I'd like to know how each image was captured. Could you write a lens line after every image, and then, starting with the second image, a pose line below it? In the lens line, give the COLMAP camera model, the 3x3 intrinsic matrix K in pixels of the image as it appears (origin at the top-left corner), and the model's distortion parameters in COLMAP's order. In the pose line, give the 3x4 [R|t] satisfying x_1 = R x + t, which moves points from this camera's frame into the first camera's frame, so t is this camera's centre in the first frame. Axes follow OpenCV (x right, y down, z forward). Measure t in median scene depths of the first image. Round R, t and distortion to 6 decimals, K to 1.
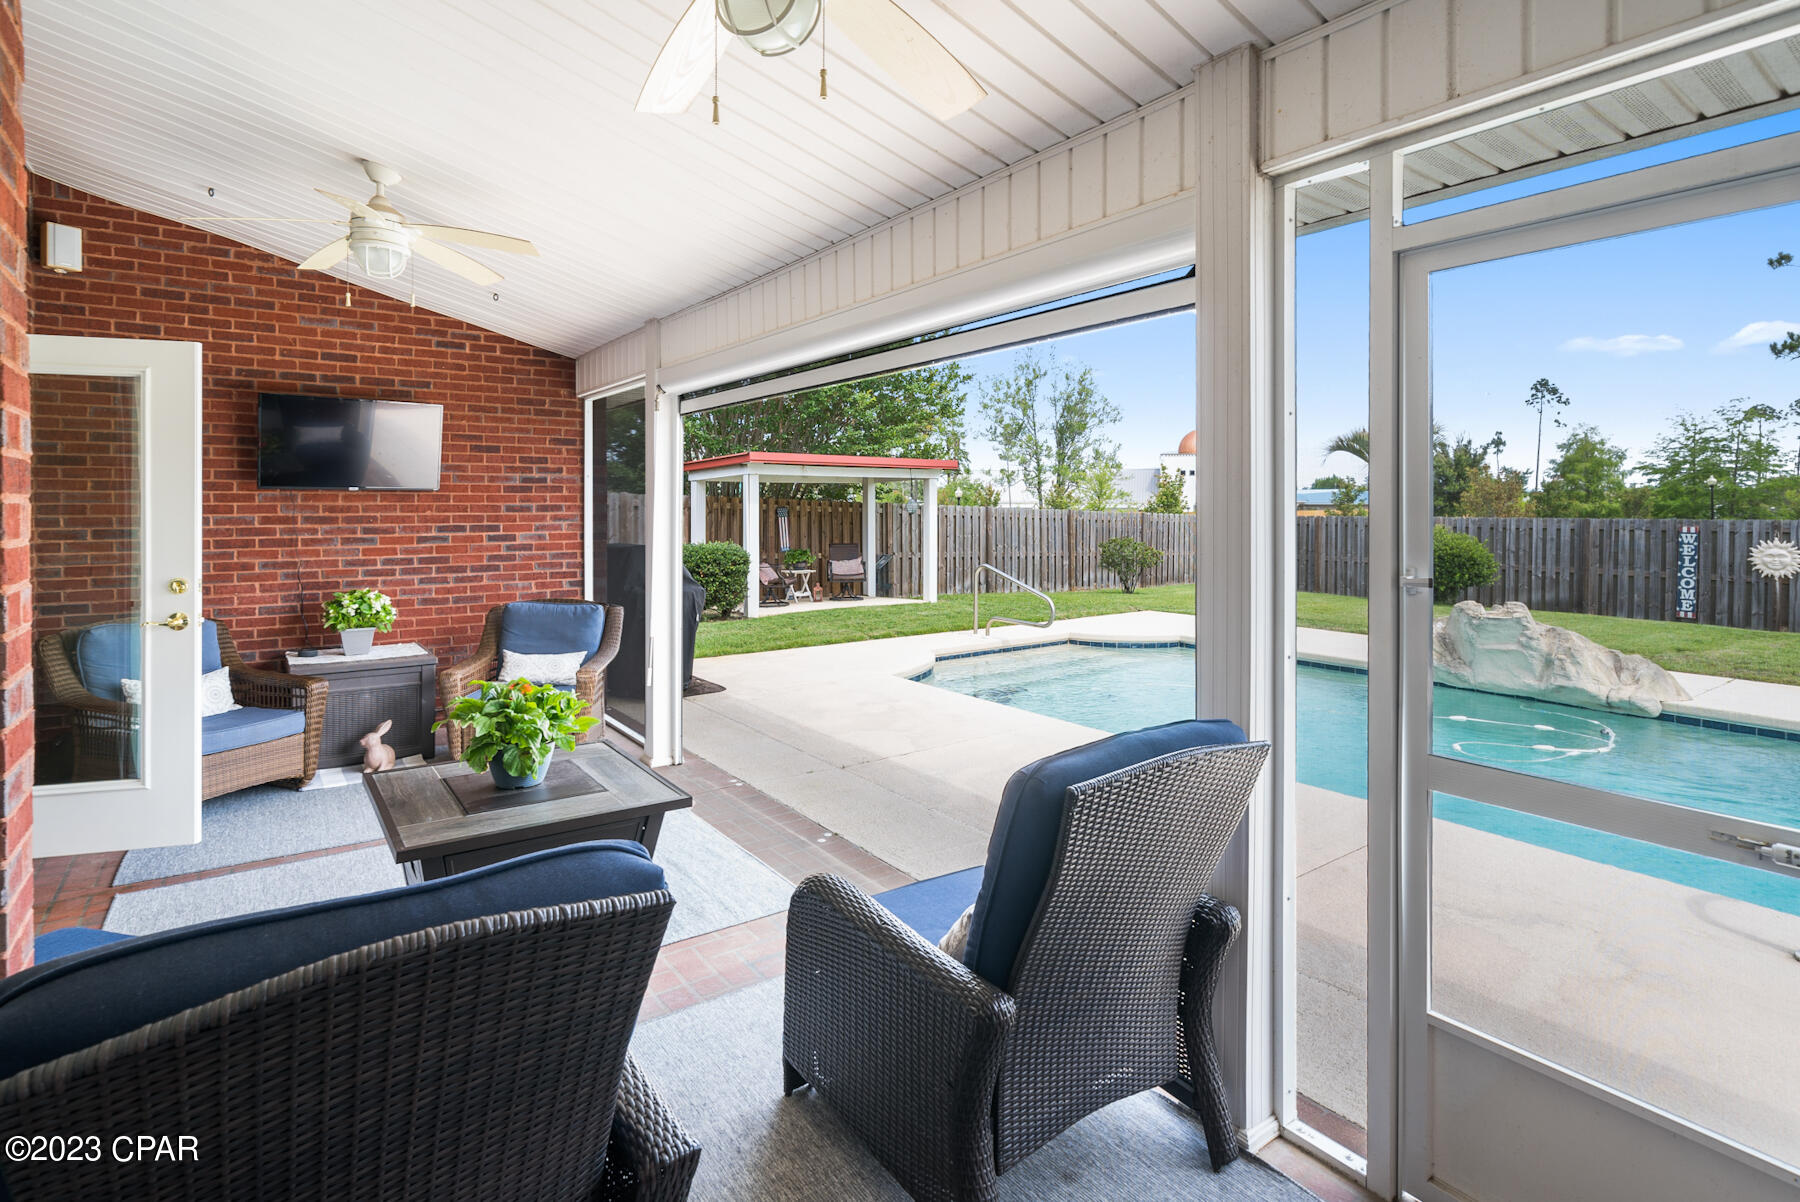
lens RADIAL K [[889.3, 0, 900.0], [0, 889.3, 601.0], [0, 0, 1]] dist [-0.000333, -0.000190]
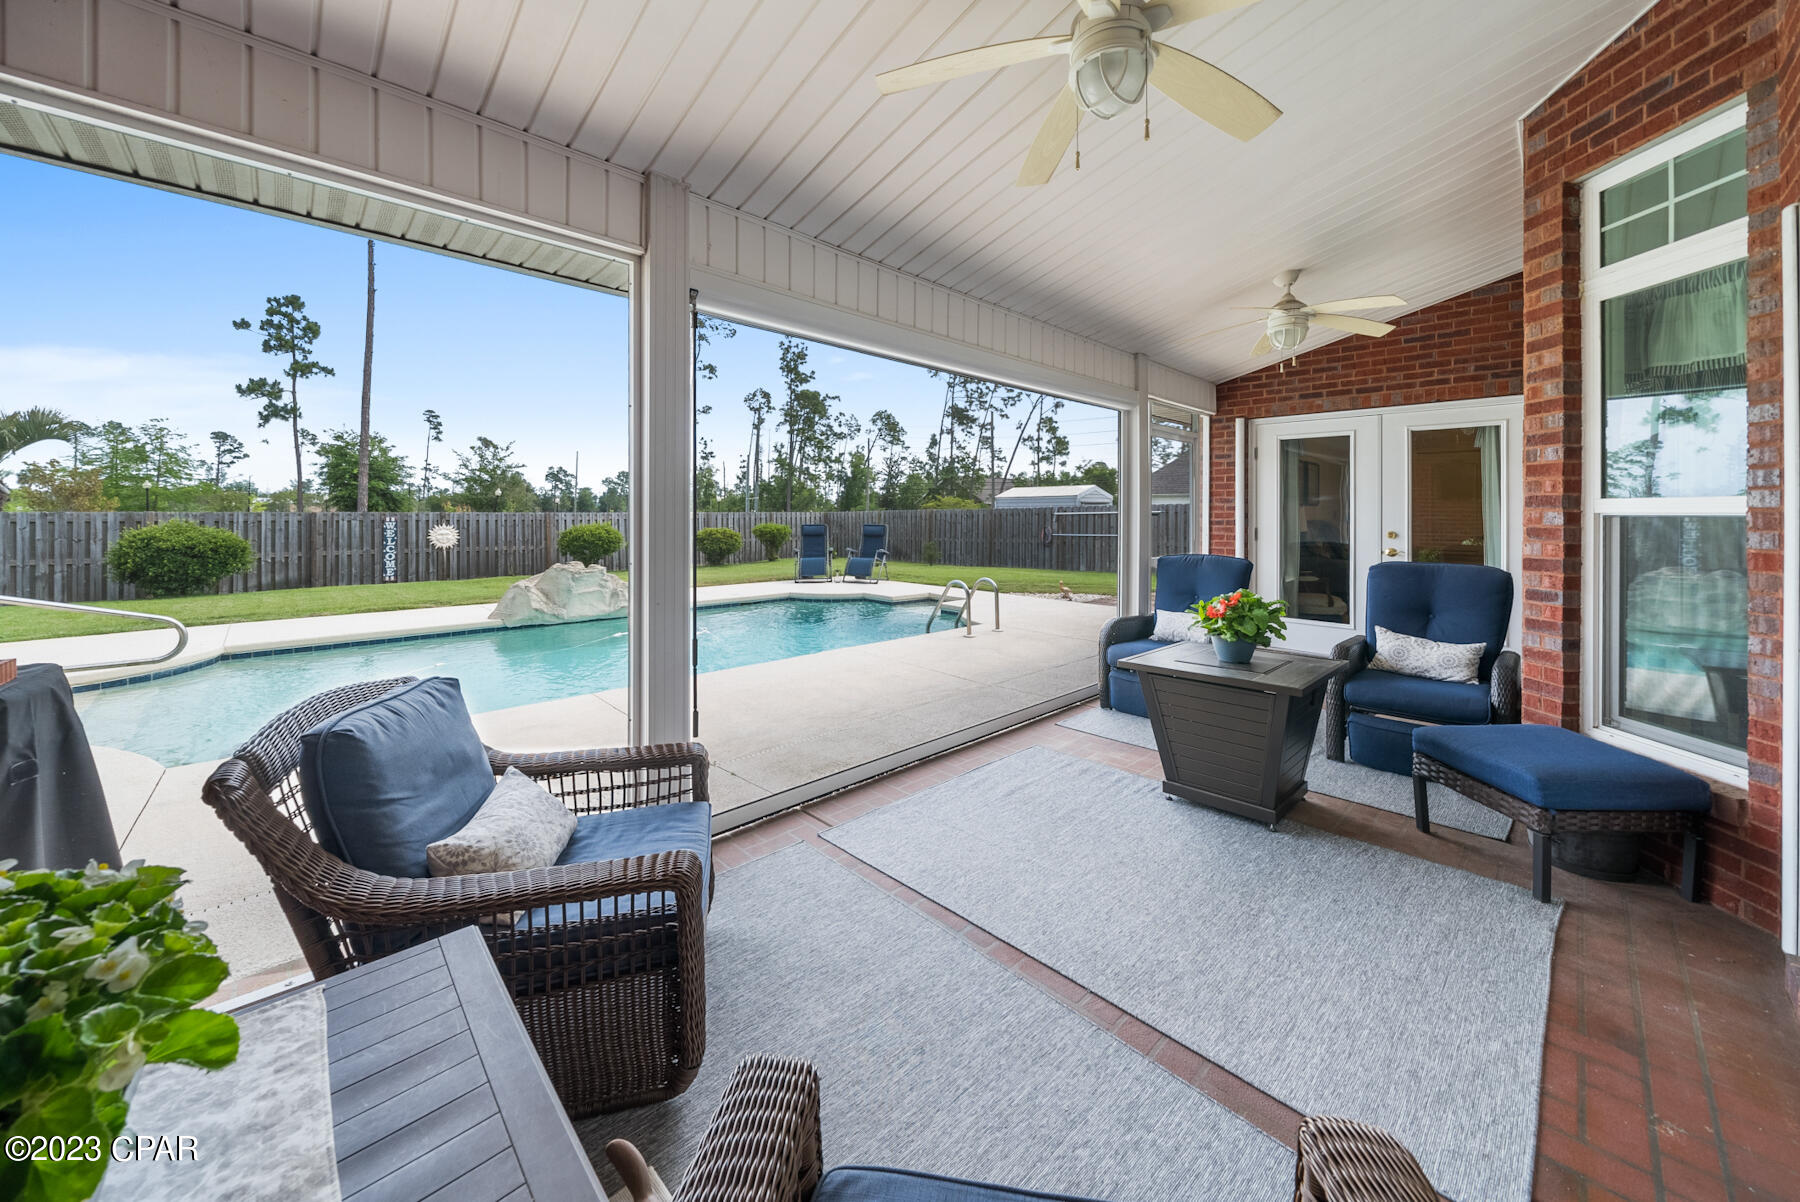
lens RADIAL K [[652.2, 0, 898.1], [0, 652.2, 568.2], [0, 0, 1]] dist [-0.000588, -0.000056]
pose [[-0.120664, -0.087207, 0.988855, -0.256487], [0.102066, 0.989765, 0.099742, -0.021809], [-0.987432, 0.112964, -0.110528, 0.291622]]
